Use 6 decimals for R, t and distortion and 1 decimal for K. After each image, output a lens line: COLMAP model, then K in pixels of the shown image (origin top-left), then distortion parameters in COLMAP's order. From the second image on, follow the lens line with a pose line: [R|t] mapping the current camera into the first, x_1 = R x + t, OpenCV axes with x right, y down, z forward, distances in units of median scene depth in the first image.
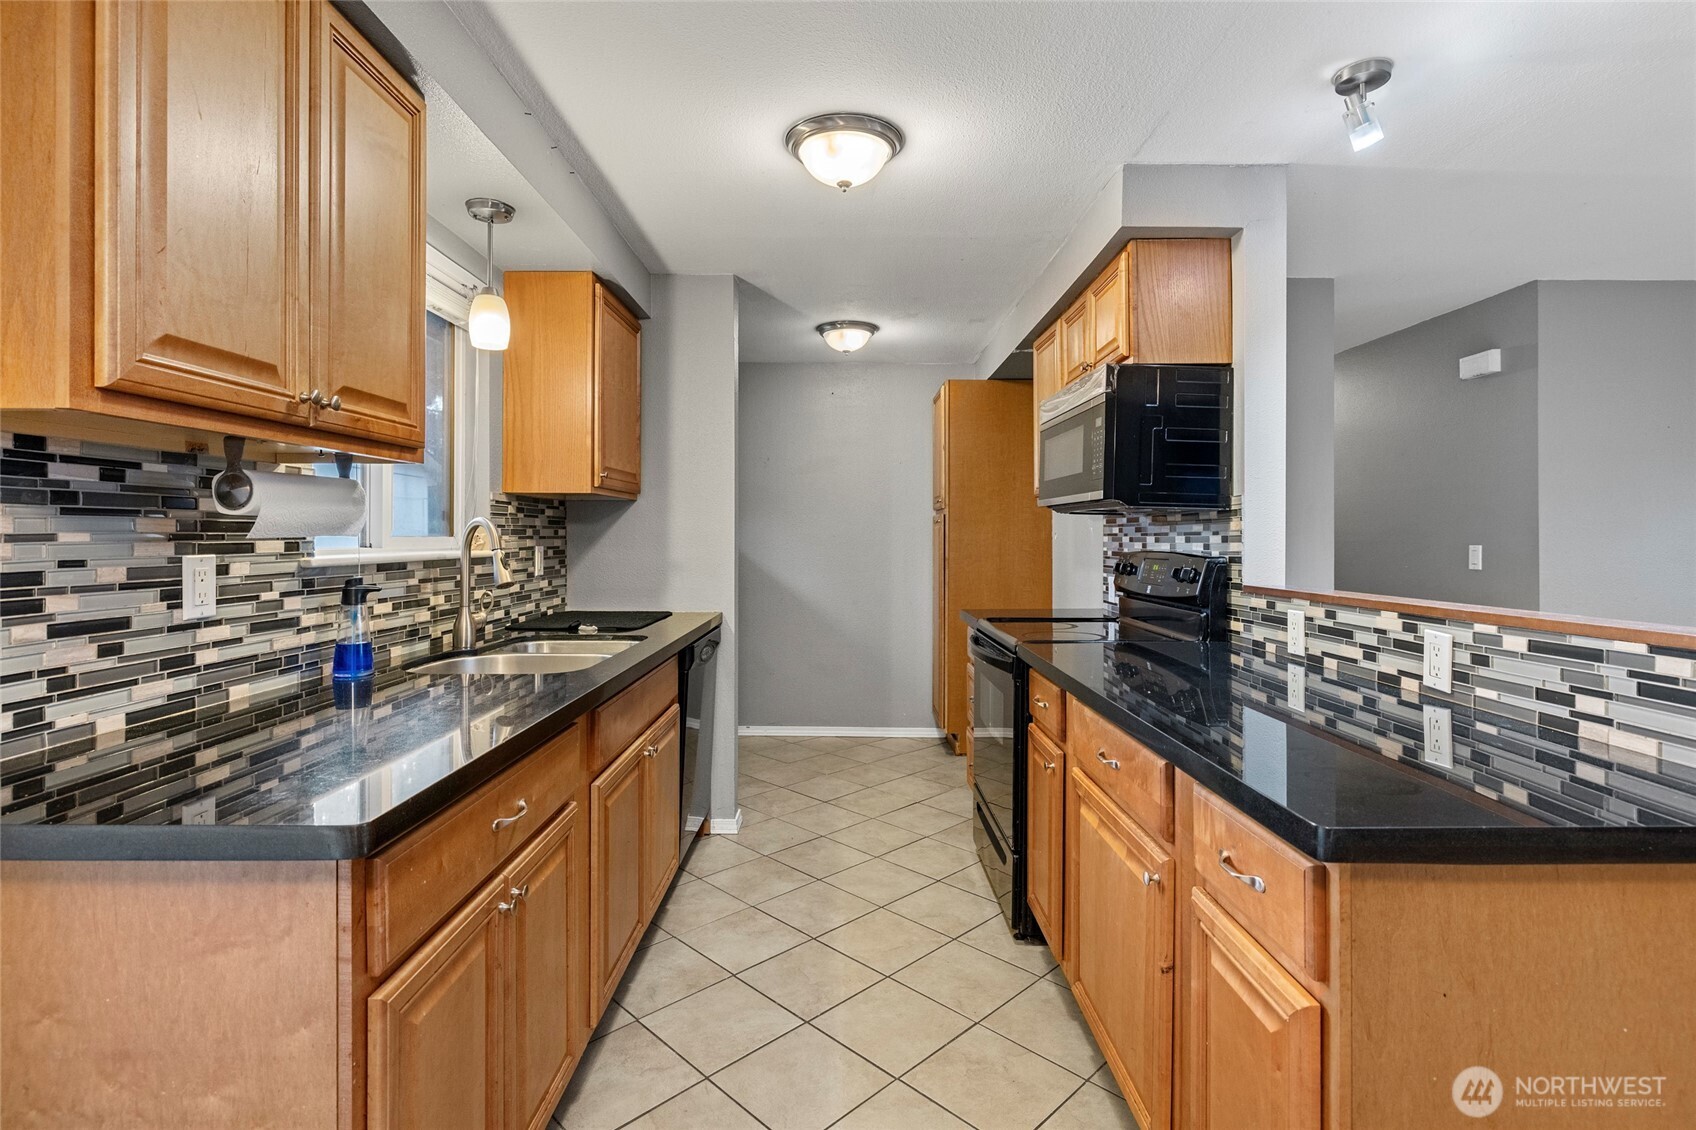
lens RADIAL K [[802.5, 0, 843.1], [0, 802.5, 538.5], [0, 0, 1]] dist [-0.004068, -0.000497]
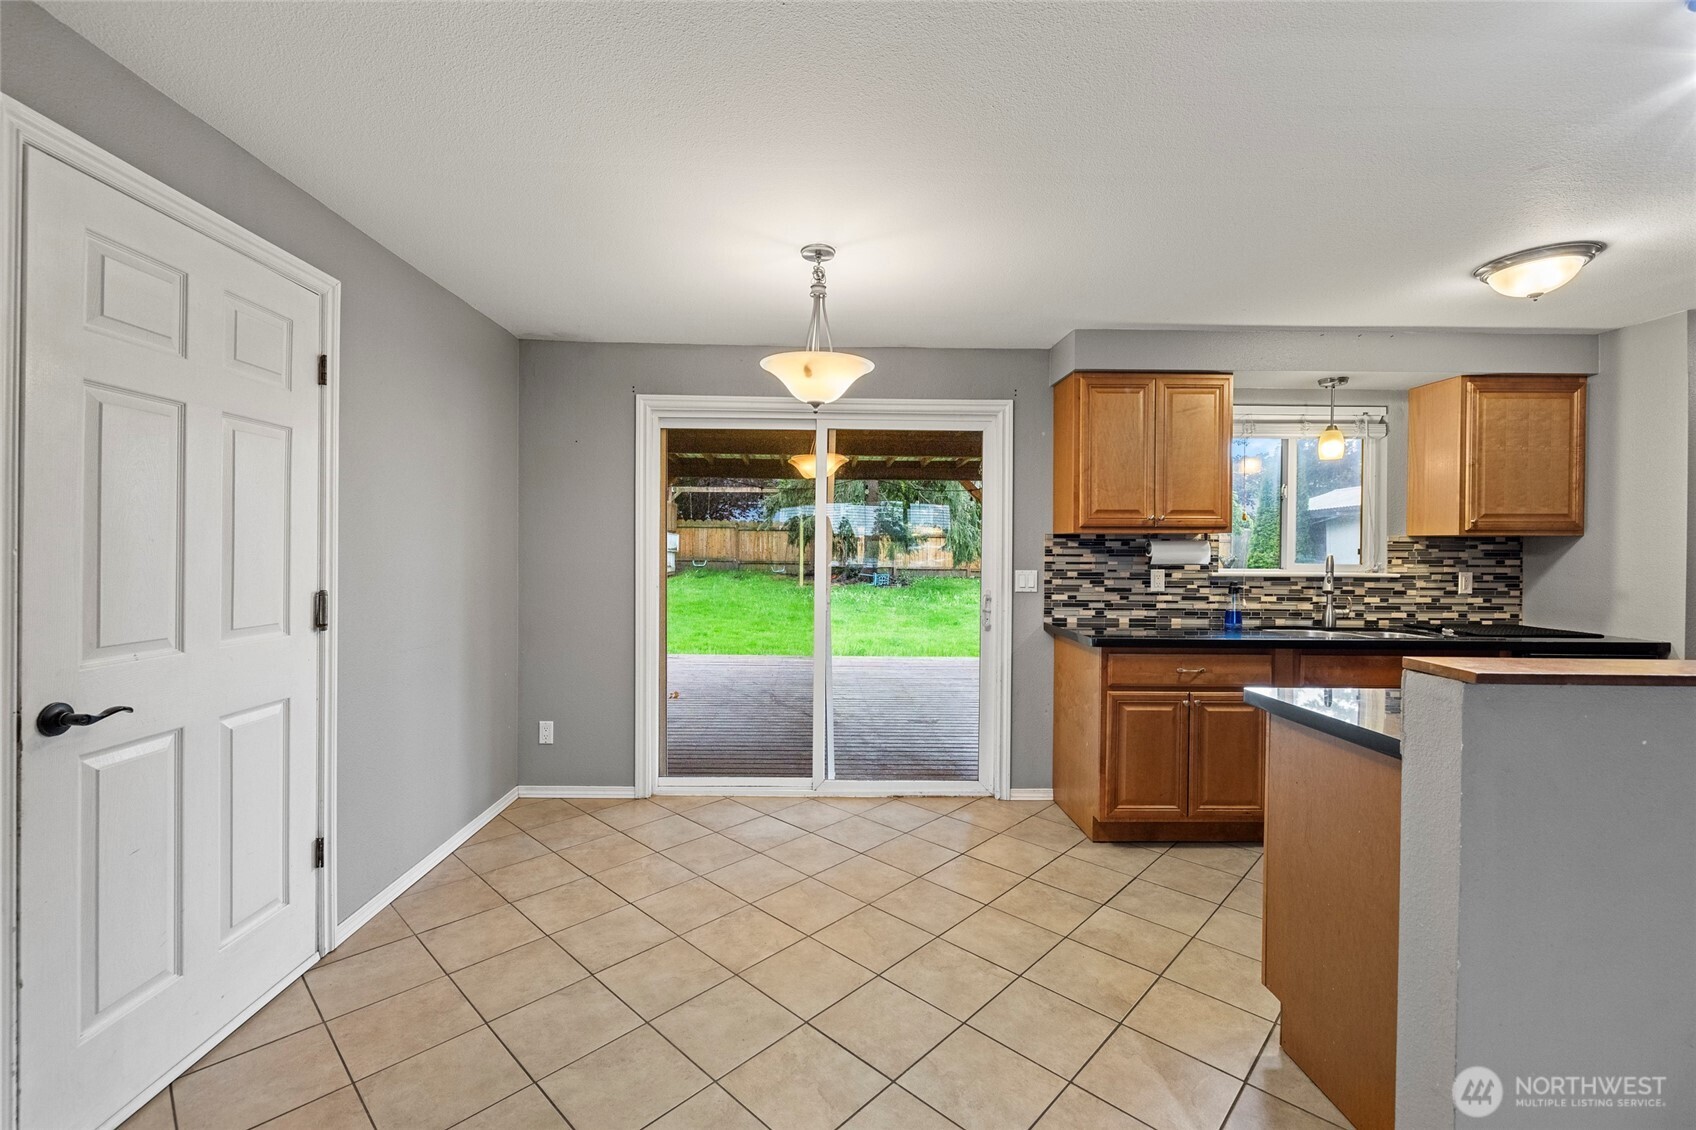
lens RADIAL K [[716.7, 0, 837.6], [0, 716.7, 555.1], [0, 0, 1]] dist [0.004148, 0.000143]
pose [[0.020847, 0.007794, -0.999752, 1.205562], [-0.009461, 0.999926, 0.007598, -0.027734], [0.999738, 0.009301, 0.020919, -0.138392]]
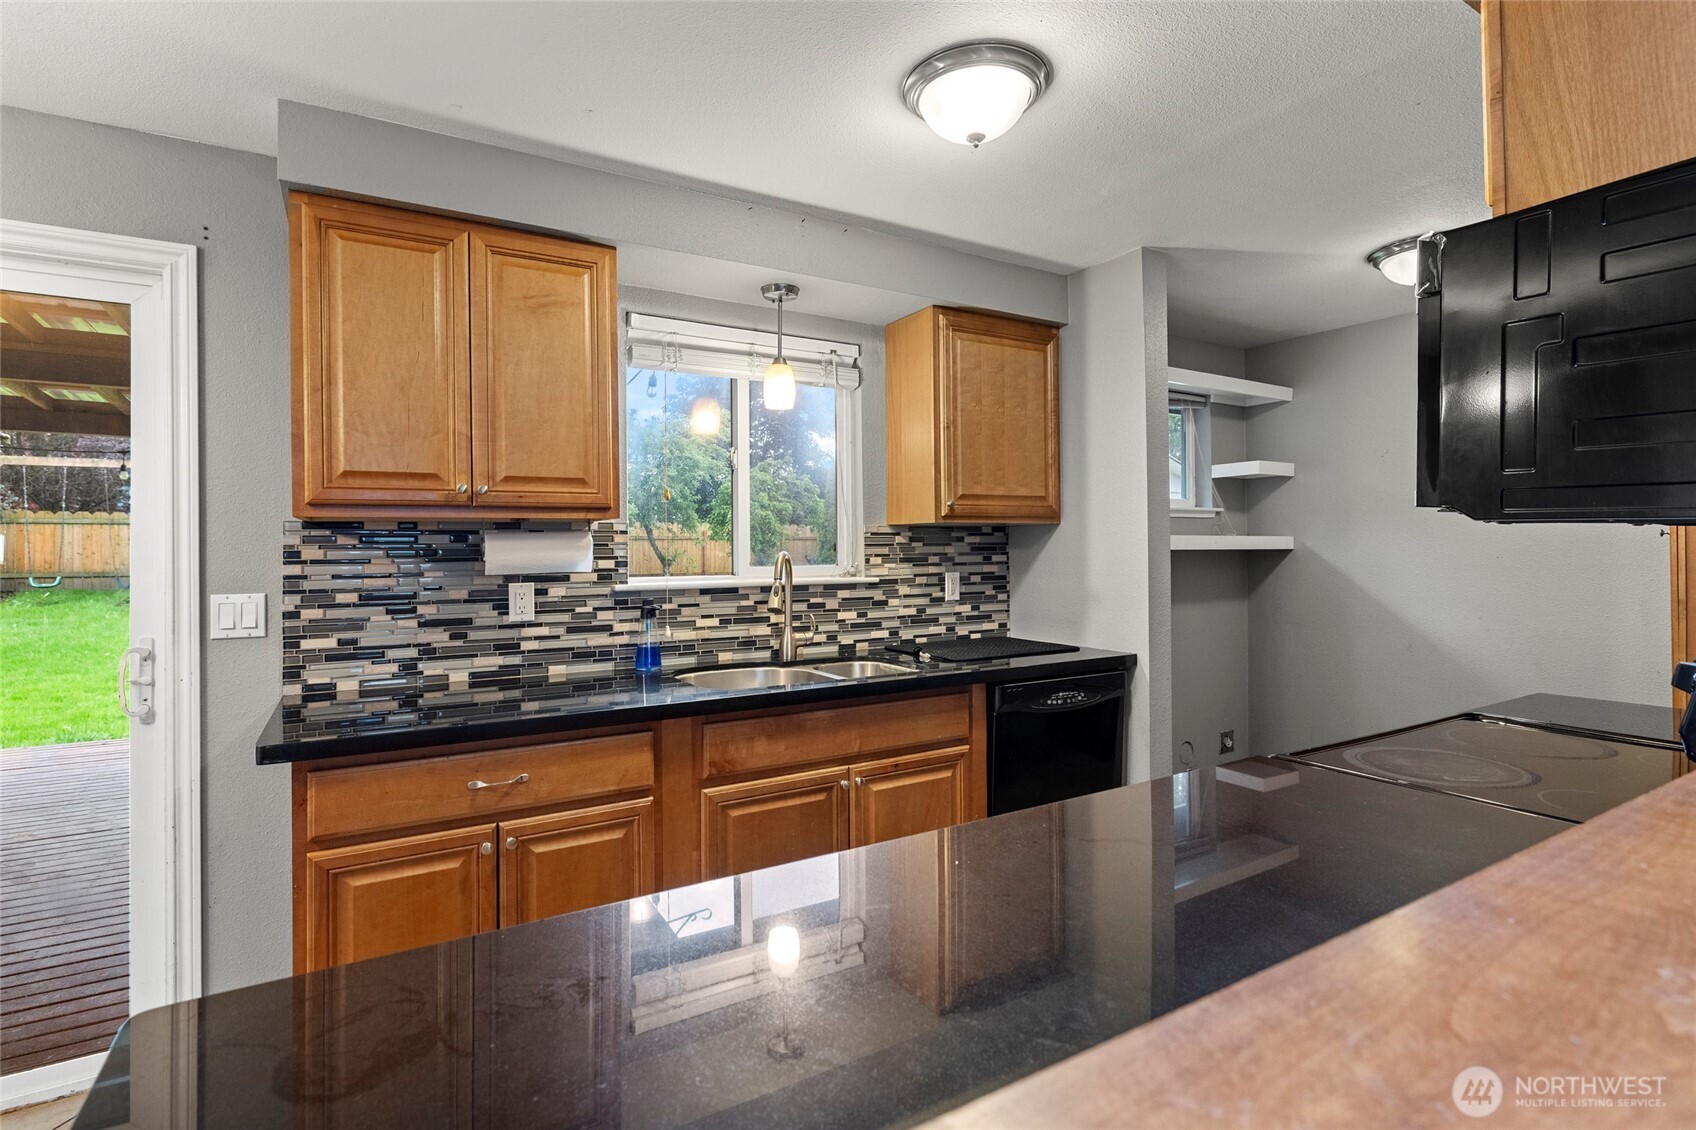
lens RADIAL K [[802.5, 0, 849.5], [0, 802.5, 546.8], [0, 0, 1]] dist [-0.004068, -0.000497]
pose [[0.510088, -0.008473, -0.860081, 0.667694], [0.007054, 0.999959, -0.005668, -0.027921], [0.860093, -0.003176, 0.510127, 0.512758]]
